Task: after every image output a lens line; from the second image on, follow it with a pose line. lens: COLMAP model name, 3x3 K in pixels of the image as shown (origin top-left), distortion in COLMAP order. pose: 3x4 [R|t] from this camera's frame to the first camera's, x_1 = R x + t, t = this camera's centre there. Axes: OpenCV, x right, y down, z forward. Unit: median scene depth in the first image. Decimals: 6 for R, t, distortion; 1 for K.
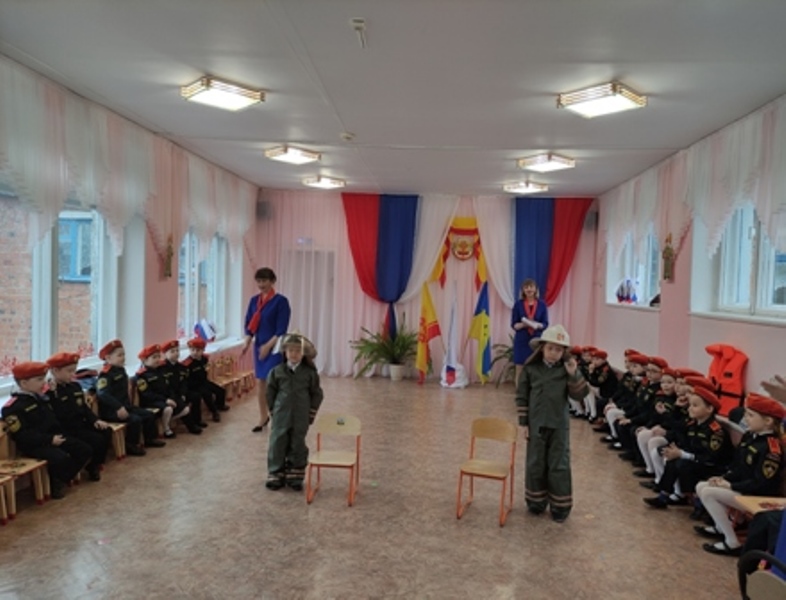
lens RADIAL K [[589.7, 0, 399.7], [0, 589.7, 300.5], [0, 0, 1]] dist [0.065946, -0.054411]
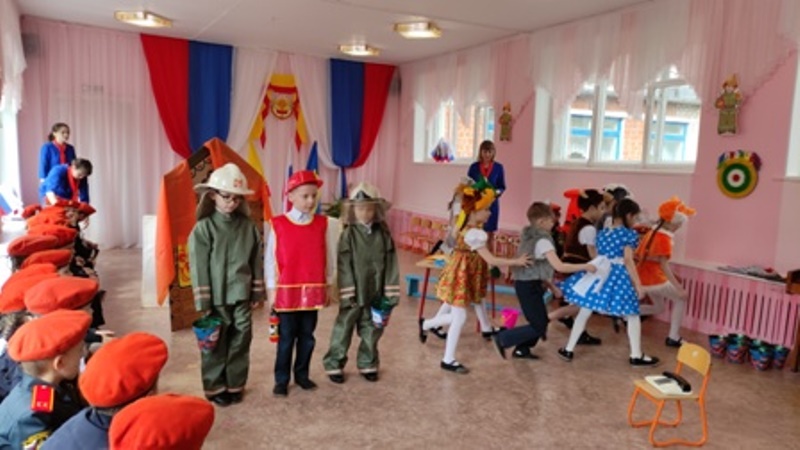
lens RADIAL K [[591.0, 0, 400.0], [0, 591.0, 225.0], [0, 0, 1]] dist [0.069511, -0.065298]
pose [[0.844127, -0.061557, 0.532599, -0.387820], [0.007776, 0.994688, 0.102639, 0.010056], [-0.536088, -0.082499, 0.840121, 0.076602]]
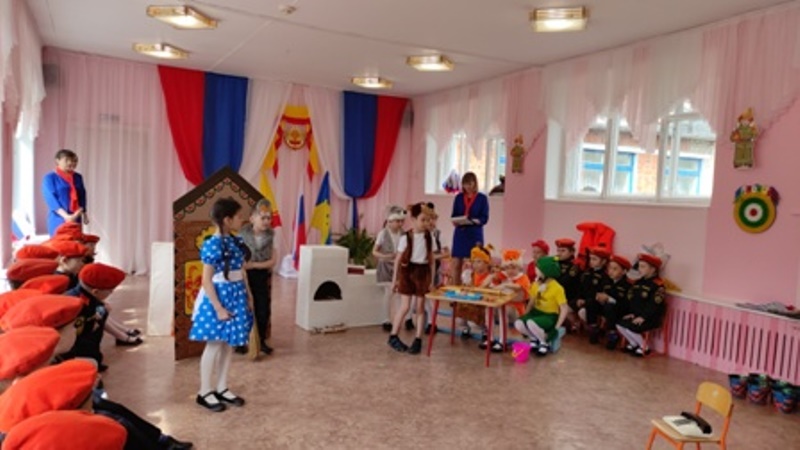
lens RADIAL K [[591.0, 0, 400.0], [0, 591.0, 225.0], [0, 0, 1]] dist [0.069511, -0.065298]
pose [[0.855208, -0.021208, 0.517850, -0.380592], [-0.004096, 0.998855, 0.047671, 0.014110], [-0.518268, -0.042890, 0.854142, 0.082609]]
